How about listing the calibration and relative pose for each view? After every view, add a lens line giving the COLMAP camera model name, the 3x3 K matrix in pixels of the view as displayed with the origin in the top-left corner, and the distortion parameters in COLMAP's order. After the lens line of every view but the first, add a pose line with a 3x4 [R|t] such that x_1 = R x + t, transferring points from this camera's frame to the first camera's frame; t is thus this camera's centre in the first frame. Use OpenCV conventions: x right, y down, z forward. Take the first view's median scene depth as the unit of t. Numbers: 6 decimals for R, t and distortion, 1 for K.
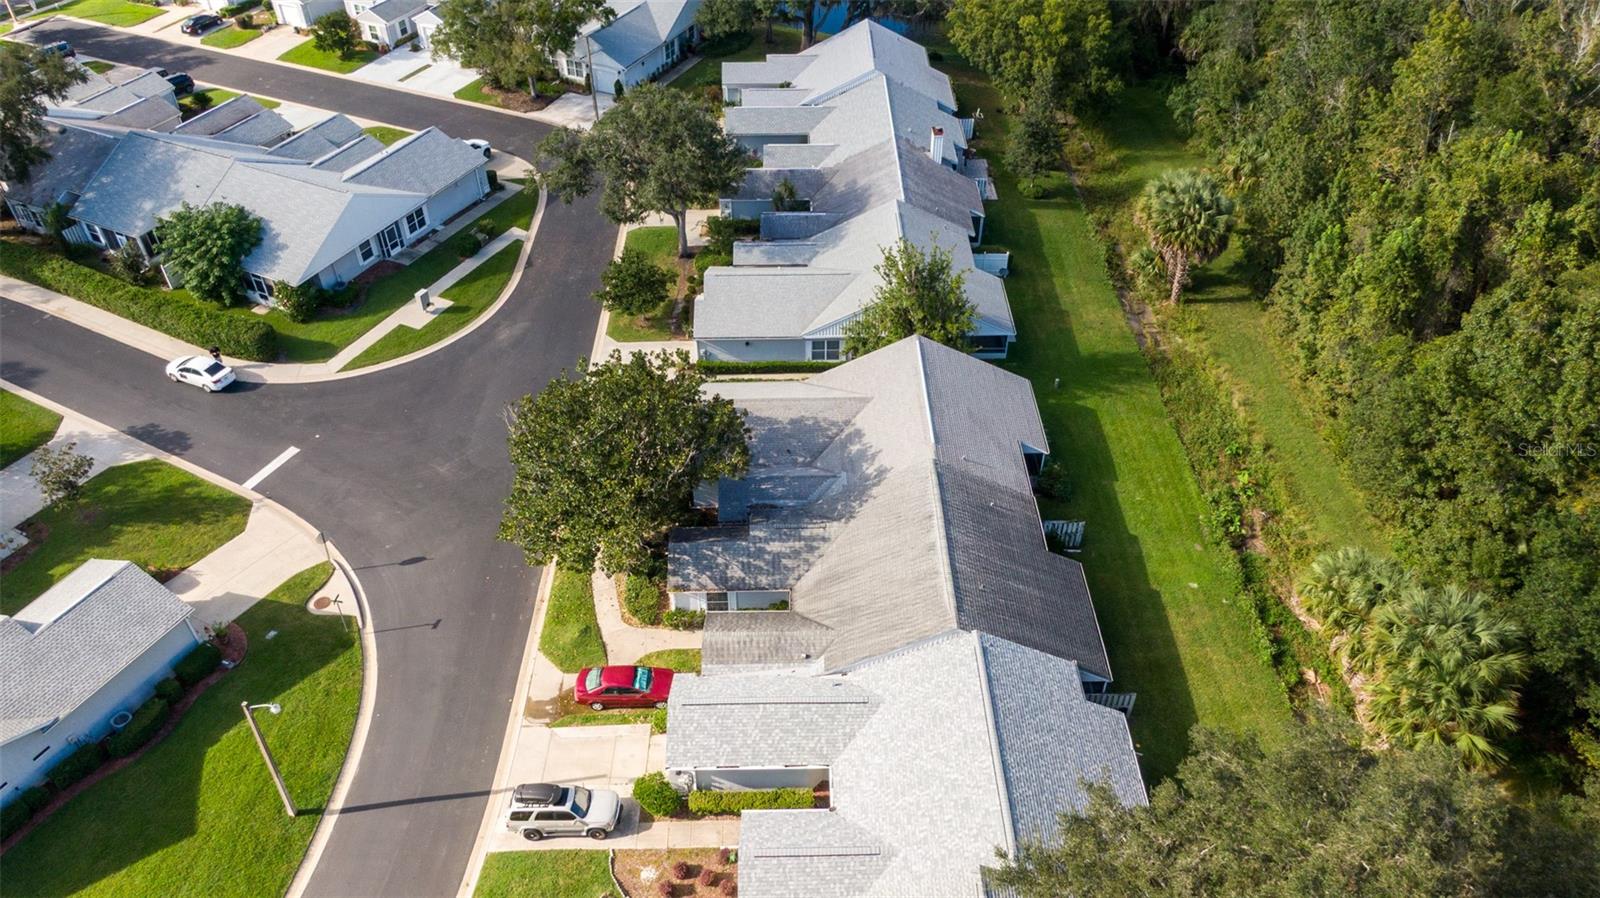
lens RADIAL K [[1140.6, 0, 800.0], [0, 1140.6, 449.0], [0, 0, 1]] dist [0.048396, -0.090171]
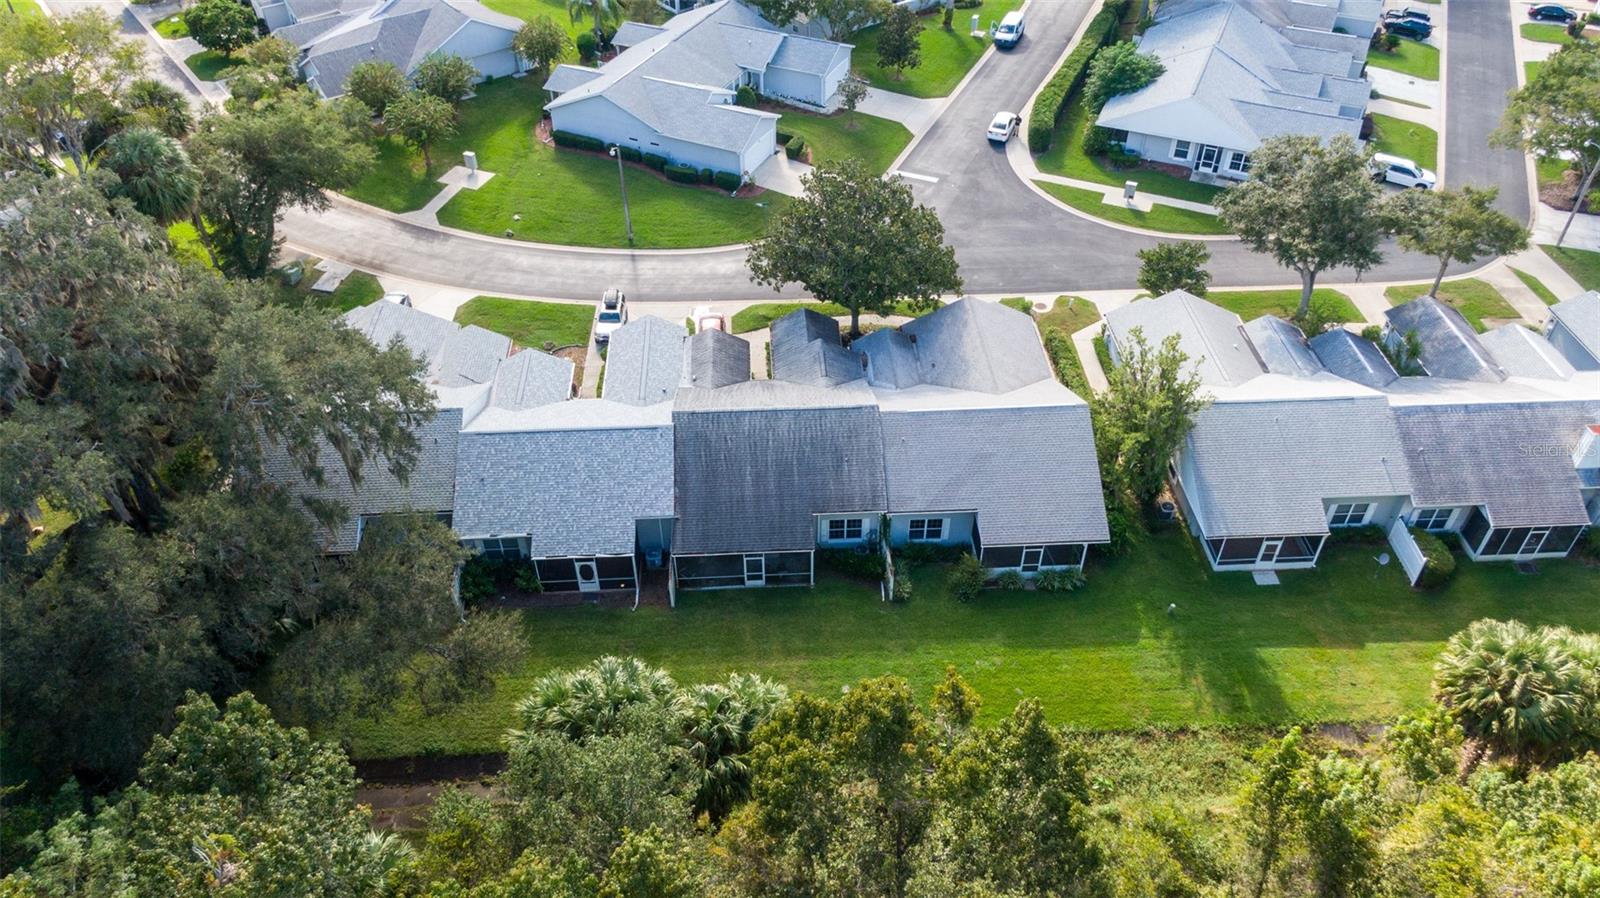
lens RADIAL K [[1140.6, 0, 800.0], [0, 1140.6, 449.0], [0, 0, 1]] dist [0.048396, -0.090171]
pose [[0.042719, 0.662559, -0.747790, 0.781007], [-0.648468, 0.587779, 0.483741, -0.362771], [0.760042, 0.464253, 0.454758, 0.395948]]
